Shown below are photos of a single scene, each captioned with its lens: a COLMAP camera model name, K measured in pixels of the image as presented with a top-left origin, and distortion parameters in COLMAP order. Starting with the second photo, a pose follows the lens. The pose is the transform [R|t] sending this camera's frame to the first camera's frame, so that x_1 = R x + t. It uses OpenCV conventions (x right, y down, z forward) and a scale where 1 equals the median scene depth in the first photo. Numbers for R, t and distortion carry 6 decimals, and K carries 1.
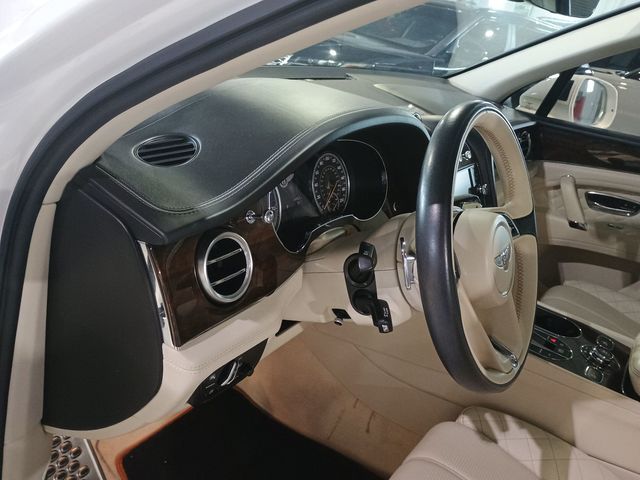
lens RADIAL K [[565.9, 0, 333.8], [0, 565.9, 239.7], [0, 0, 1]] dist [0.050603, -0.009757]
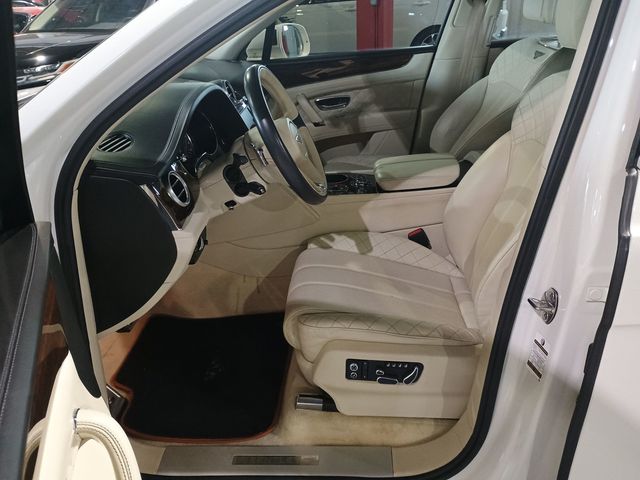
lens RADIAL K [[565.9, 0, 333.8], [0, 565.9, 239.7], [0, 0, 1]] dist [0.050603, -0.009757]
pose [[0.834693, -0.417316, 0.359353, -0.259966], [0.392399, 0.908515, 0.143605, 0.069089], [-0.386407, 0.021144, 0.922086, -0.483098]]
